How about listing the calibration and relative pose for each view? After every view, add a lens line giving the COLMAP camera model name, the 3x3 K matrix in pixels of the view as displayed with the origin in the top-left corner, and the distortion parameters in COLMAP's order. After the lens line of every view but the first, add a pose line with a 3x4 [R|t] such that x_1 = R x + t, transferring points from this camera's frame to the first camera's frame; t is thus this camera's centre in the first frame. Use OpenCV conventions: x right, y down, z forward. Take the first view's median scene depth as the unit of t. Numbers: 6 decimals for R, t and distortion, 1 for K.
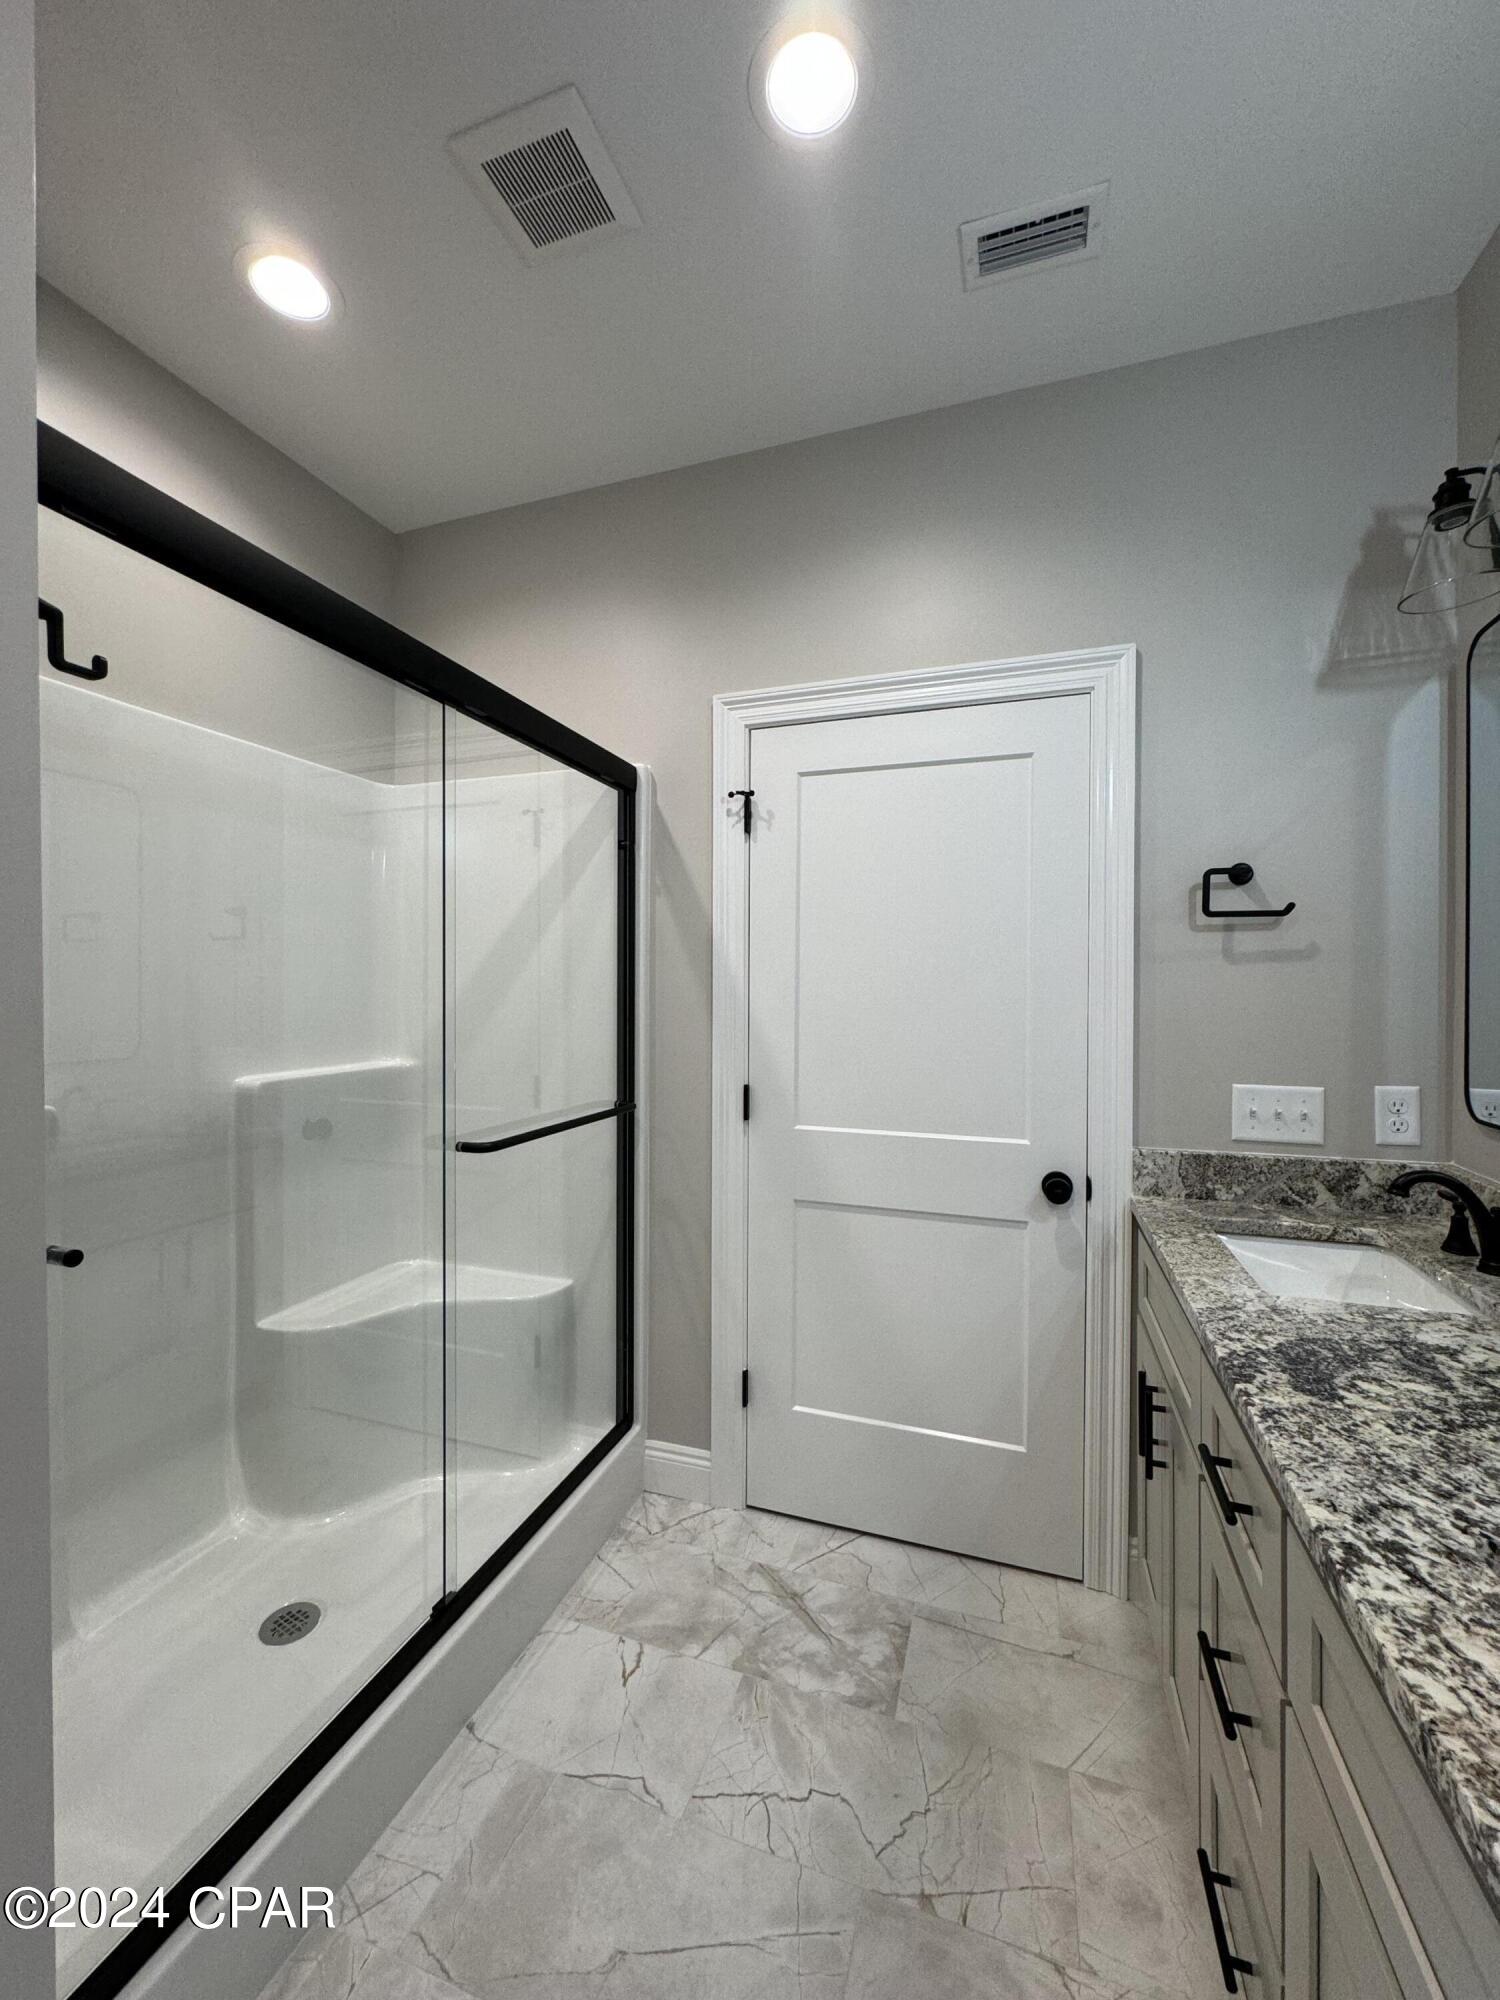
lens RADIAL K [[797.0, 0, 725.7], [0, 797.0, 962.3], [0, 0, 1]] dist [-0.000953, -0.000888]
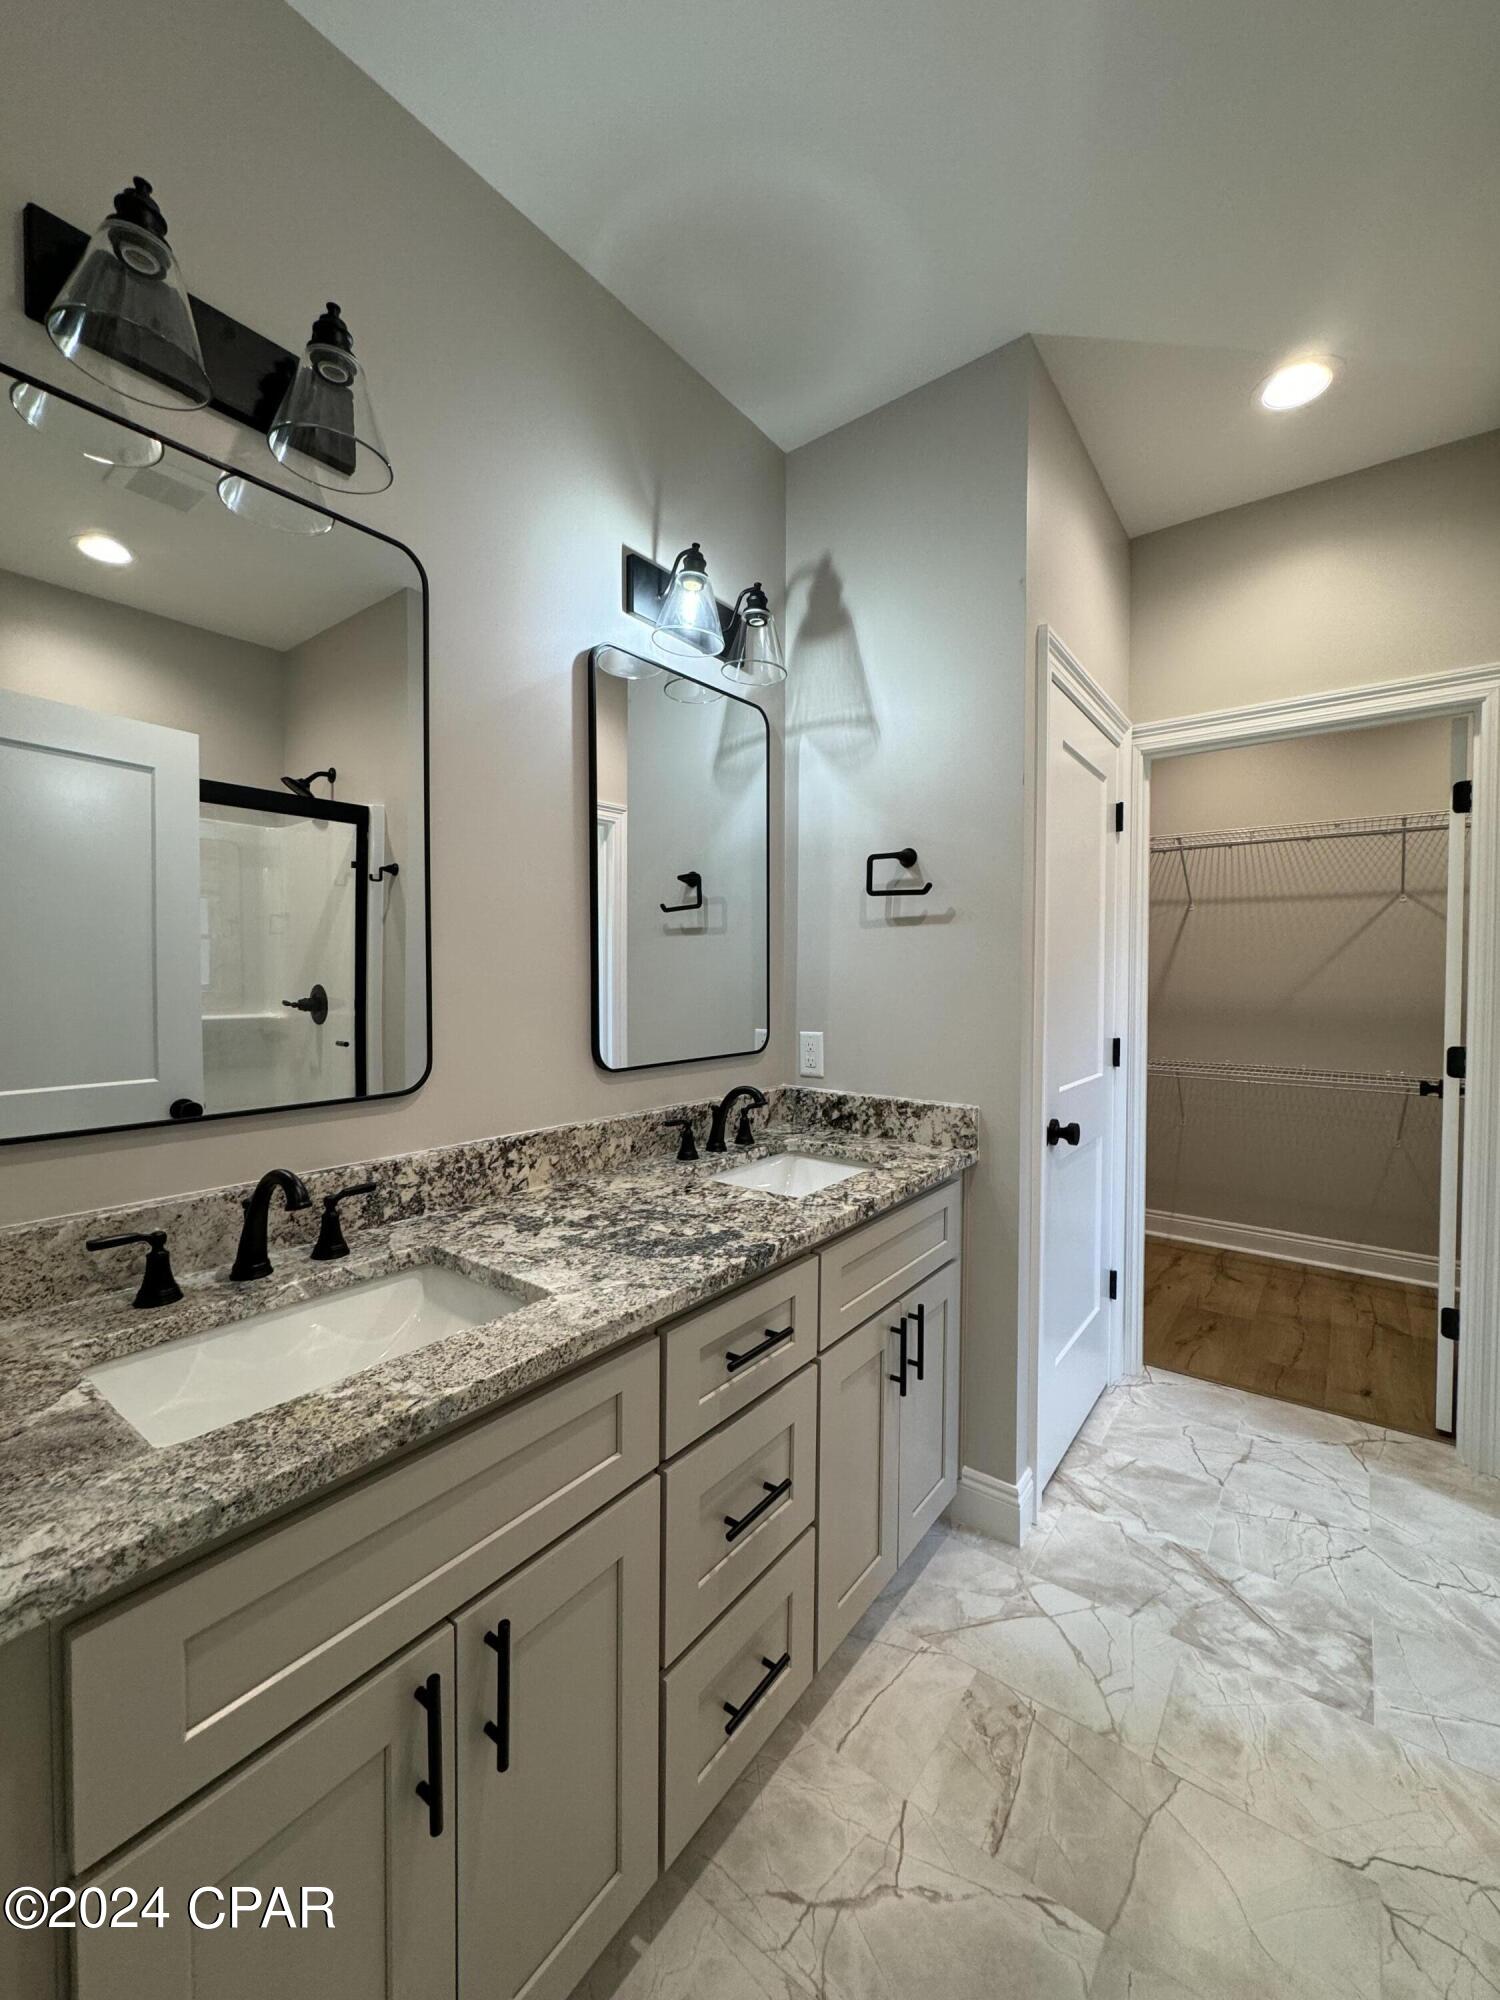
lens RADIAL K [[797.0, 0, 741.9], [0, 797.0, 1000.5], [0, 0, 1]] dist [-0.000953, -0.000888]
pose [[-0.955430, -0.016972, 0.294730, 0.291848], [-0.019207, 0.999805, -0.004690, 0.119312], [-0.294593, -0.010142, -0.955569, 2.215960]]
